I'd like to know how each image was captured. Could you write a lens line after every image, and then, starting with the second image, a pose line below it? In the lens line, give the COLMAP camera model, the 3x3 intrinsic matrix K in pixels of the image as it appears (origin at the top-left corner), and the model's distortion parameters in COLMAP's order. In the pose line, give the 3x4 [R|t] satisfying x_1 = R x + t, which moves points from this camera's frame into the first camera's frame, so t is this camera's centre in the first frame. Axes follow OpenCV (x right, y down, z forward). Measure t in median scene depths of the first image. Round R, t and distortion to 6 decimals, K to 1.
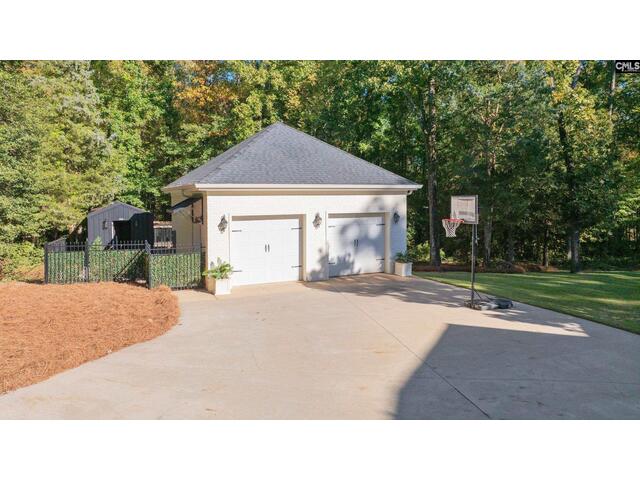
lens RADIAL K [[441.2, 0, 317.3], [0, 441.2, 236.9], [0, 0, 1]] dist [0.009546, 0.001154]
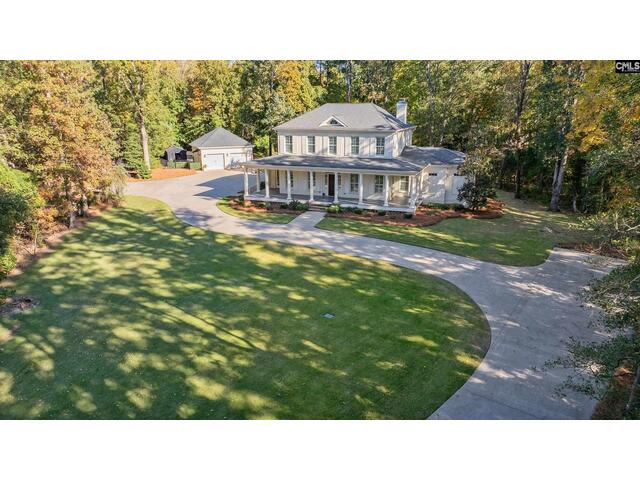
lens RADIAL K [[441.2, 0, 324.8], [0, 441.2, 241.0], [0, 0, 1]] dist [0.009546, 0.001154]
pose [[0.999993, 0.003672, 0.000302, 0.733331], [-0.003658, 0.979769, 0.200097, -0.060588], [0.000438, -0.200096, 0.979776, -2.607771]]
